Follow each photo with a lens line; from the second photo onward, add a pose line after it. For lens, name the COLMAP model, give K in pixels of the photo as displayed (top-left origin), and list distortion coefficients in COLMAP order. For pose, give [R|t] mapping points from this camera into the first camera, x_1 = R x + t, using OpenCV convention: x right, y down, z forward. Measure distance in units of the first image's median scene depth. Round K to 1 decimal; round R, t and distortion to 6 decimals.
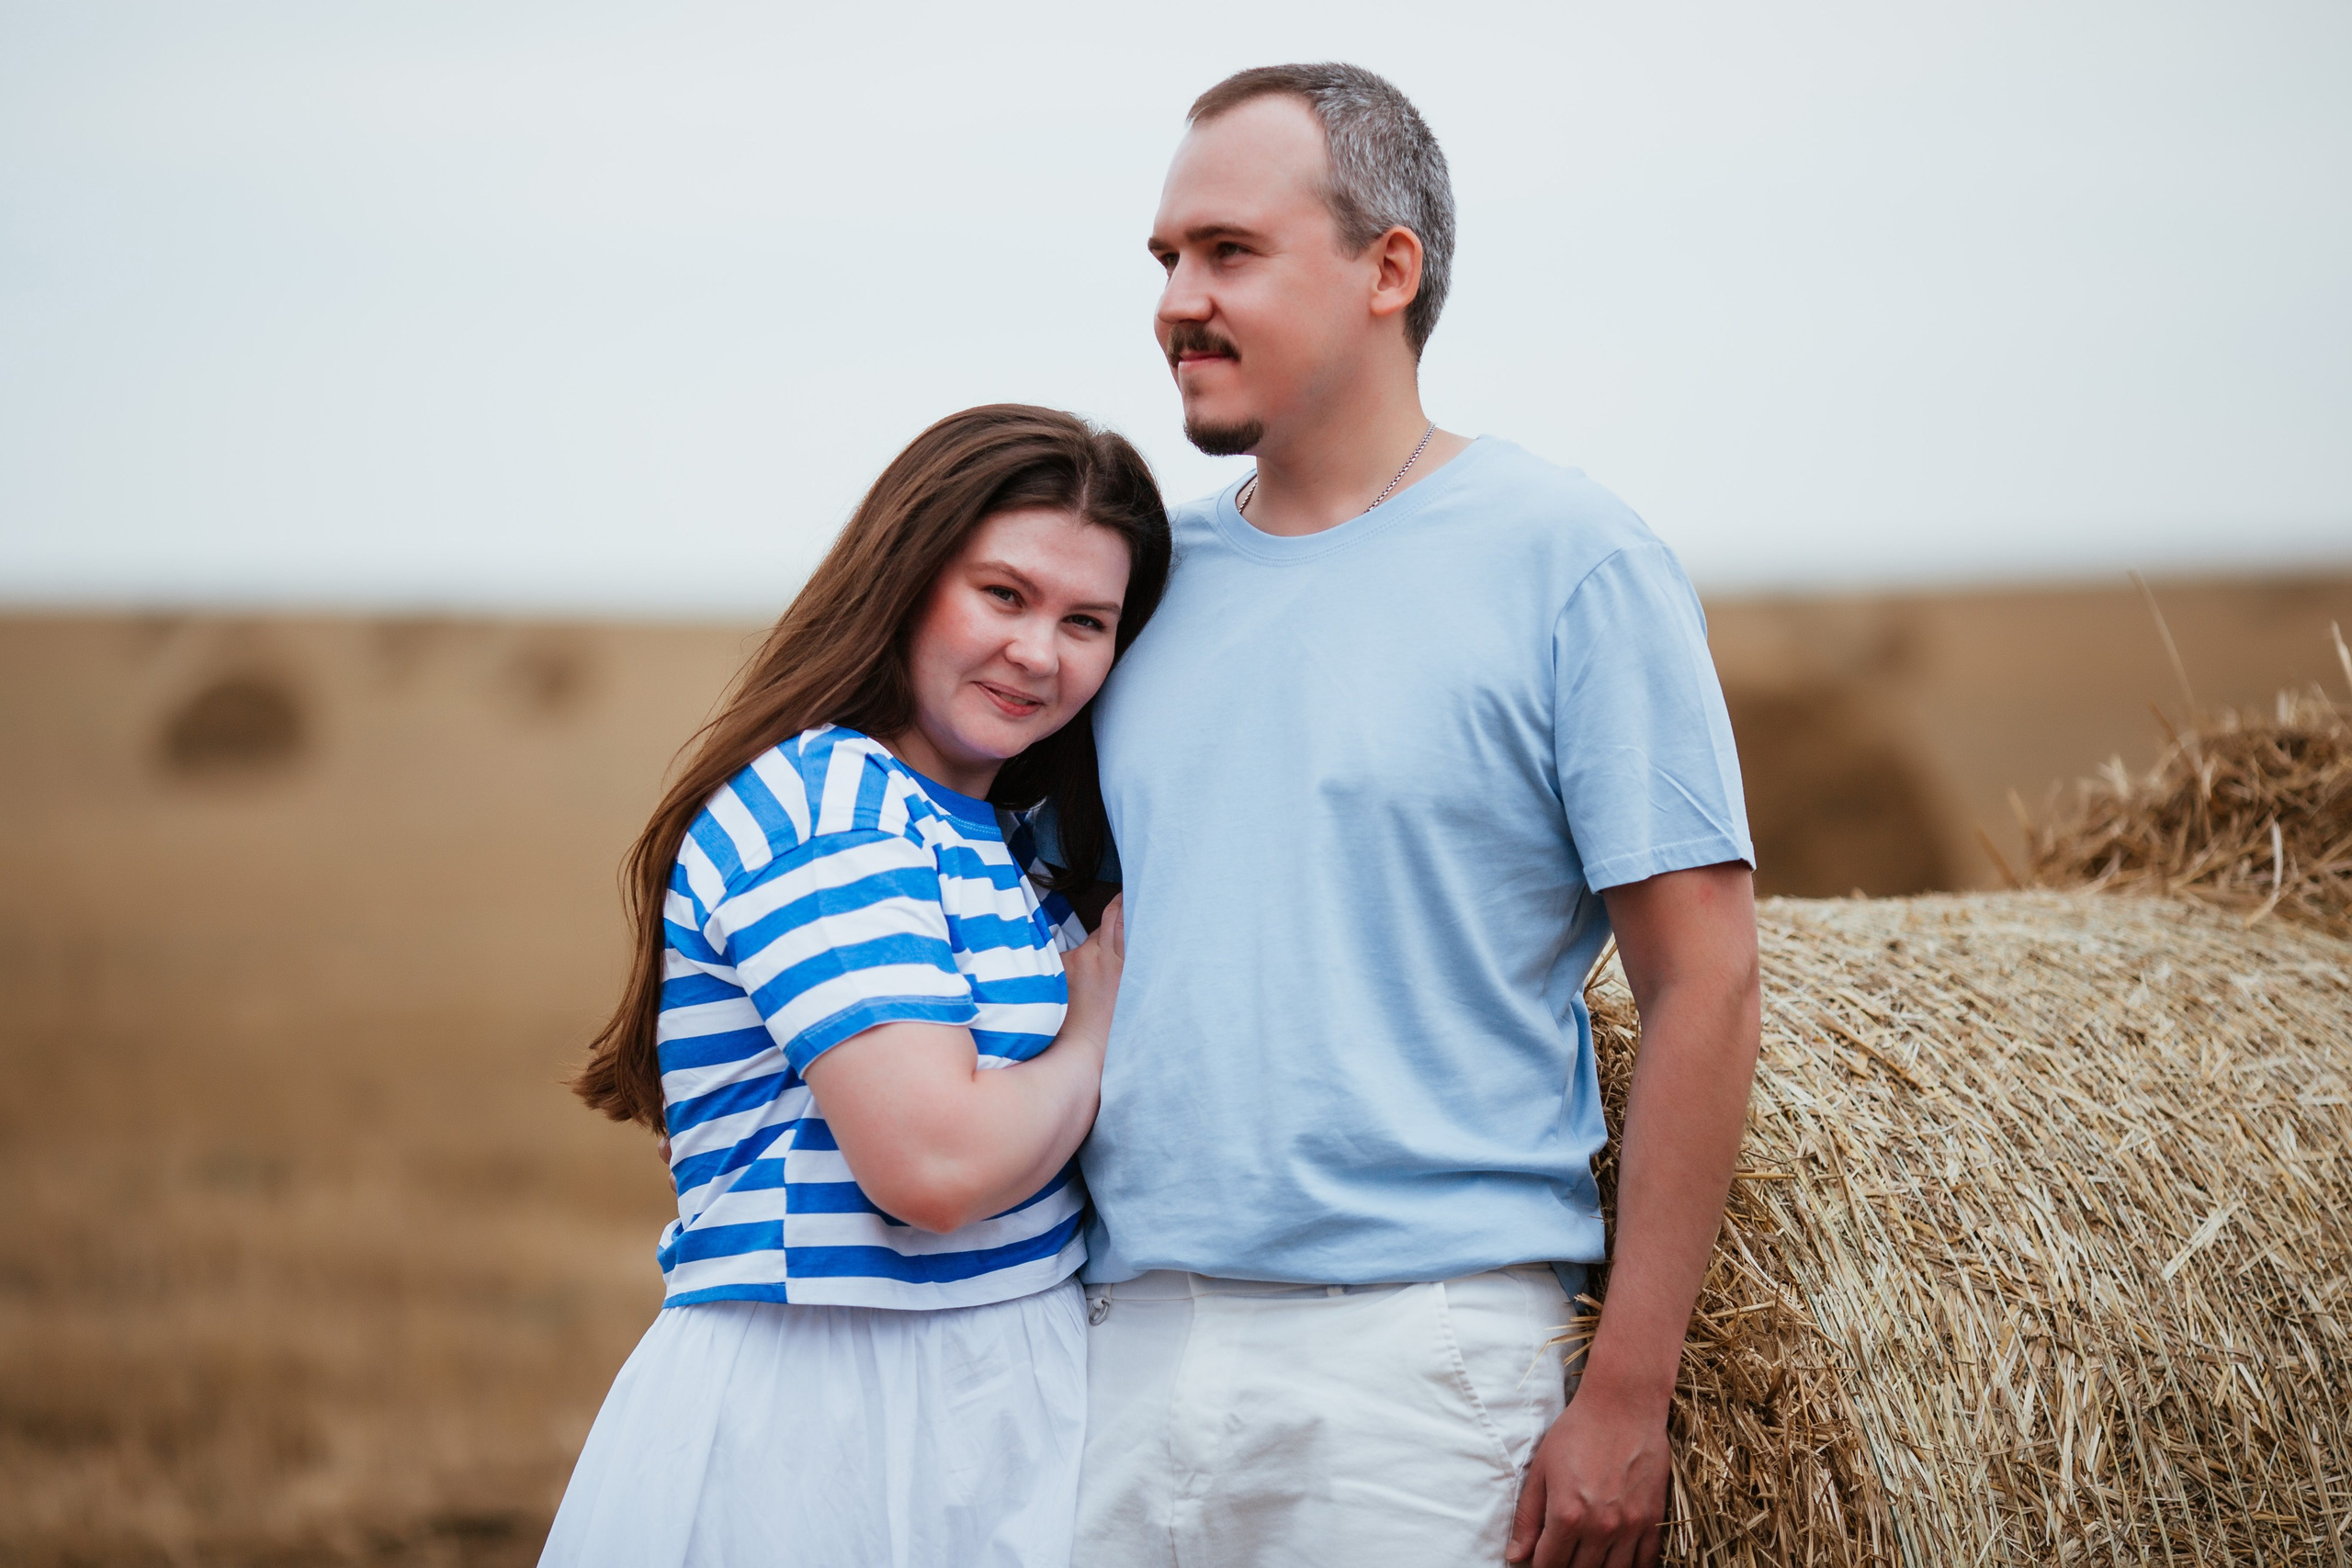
lens RADIAL K [[8719.9, 0, 1196.3], [0, 8719.9, 781.3], [0, 0, 1]] dist [0.326937, 0.000000]
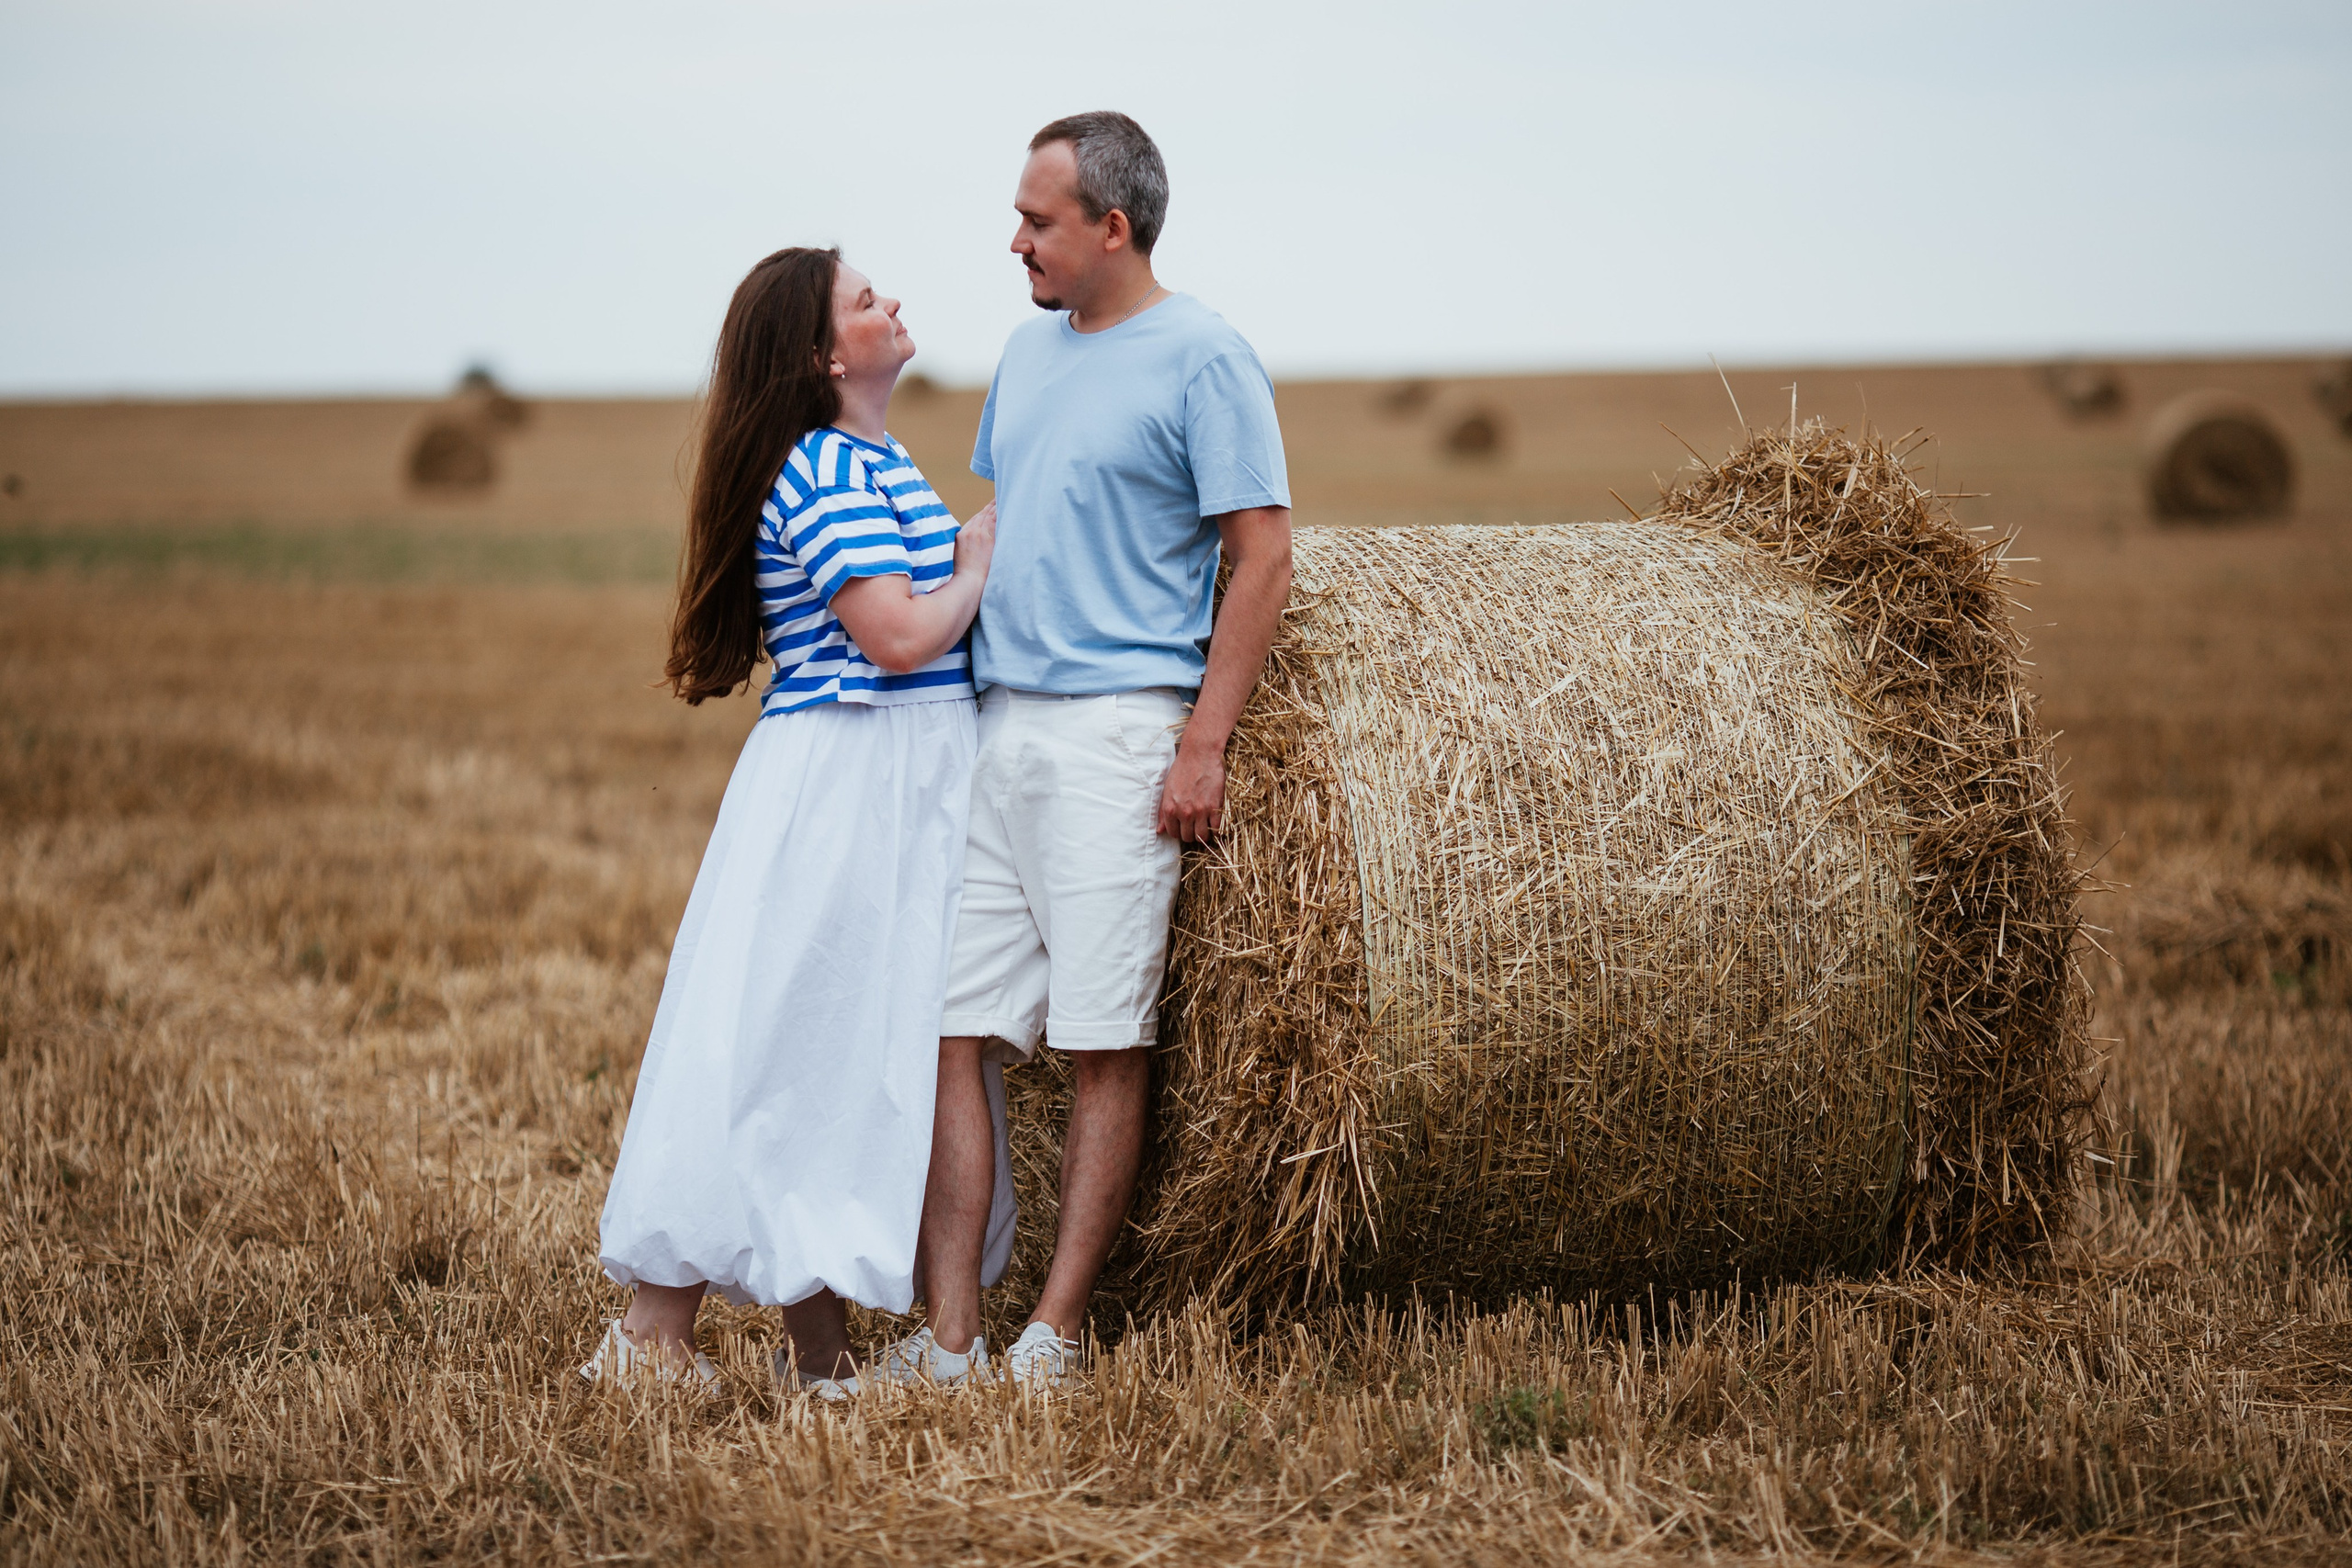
lens RADIAL K [[8719.9, 0, 1196.3], [0, 8719.9, 766.1], [0, 0, 1]] dist [0.326937, 0.000000]
pose [[0.967156, 0.012157, -0.253891, 0.553576], [-0.005326, 0.999605, 0.027577, 0.015534], [0.254126, -0.025320, 0.966840, -0.976131]]
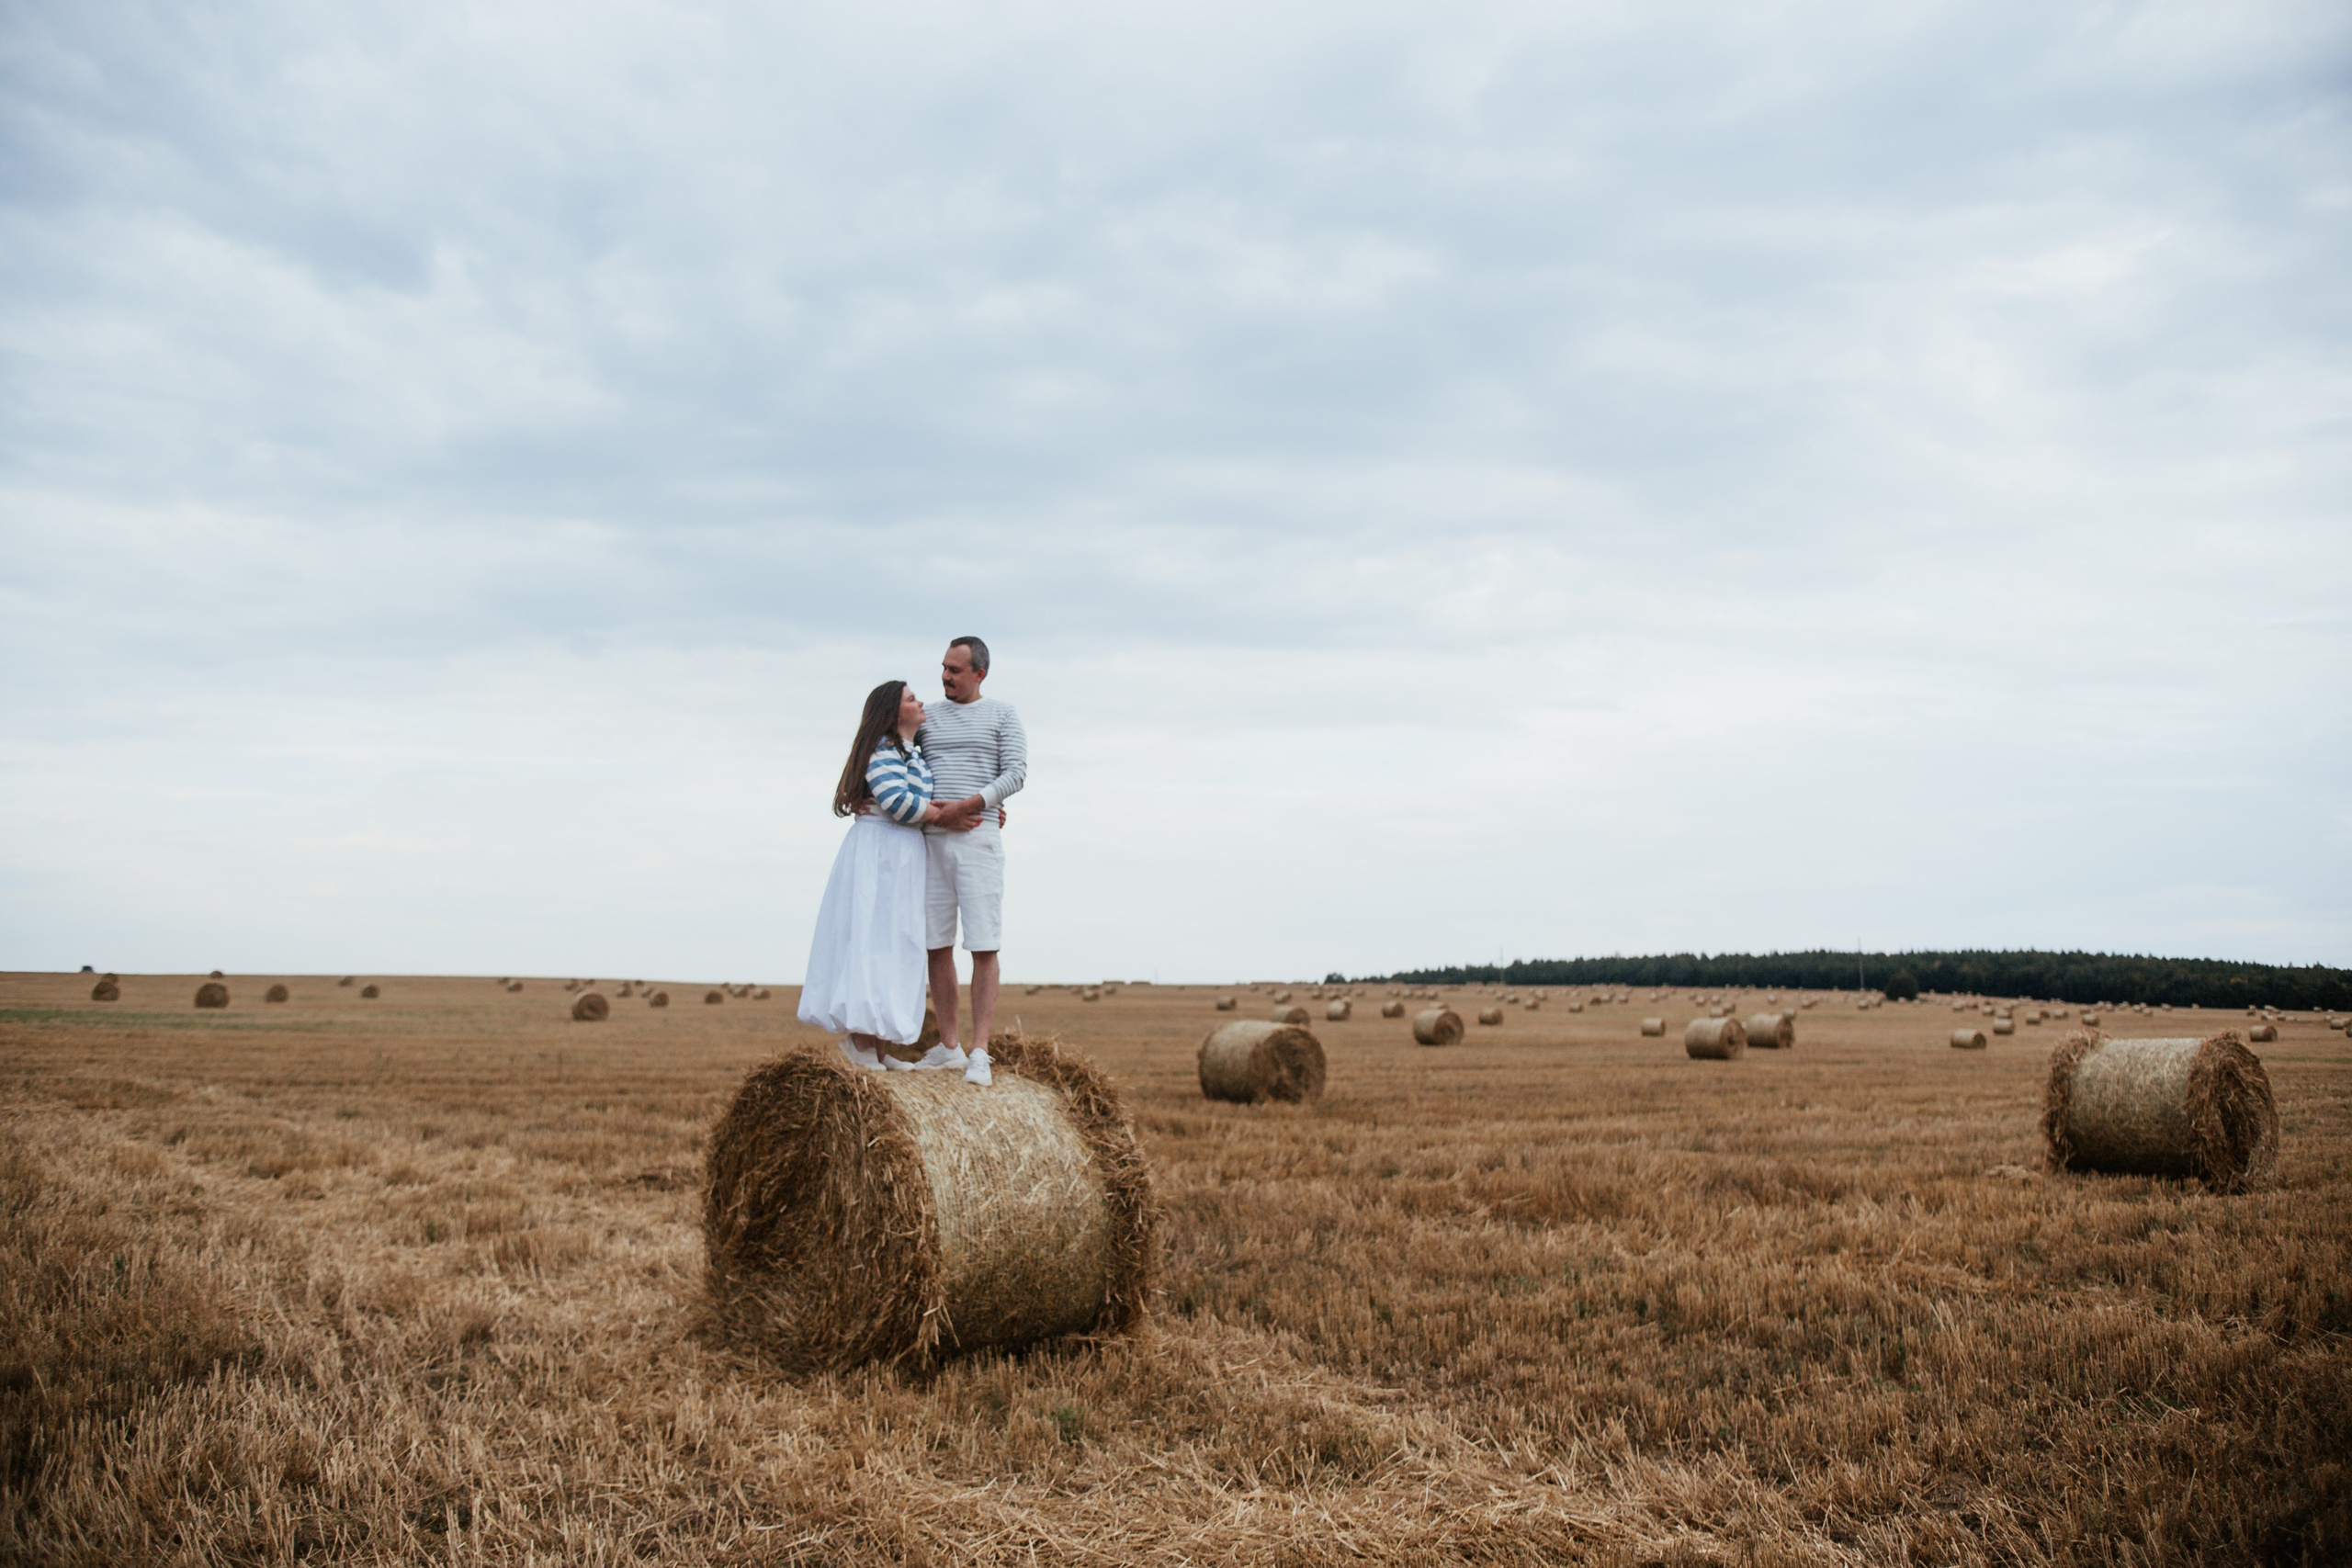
lens RADIAL K [[1872.6, 0, 1174.7], [0, 1872.6, 858.6], [0, 0, 1]] dist [-0.087934, 0.072172]
pose [[0.980432, 0.042241, 0.192272, -0.003511], [-0.024514, 0.995302, -0.093660, -0.008664], [-0.195325, 0.087114, 0.976862, -0.184789]]
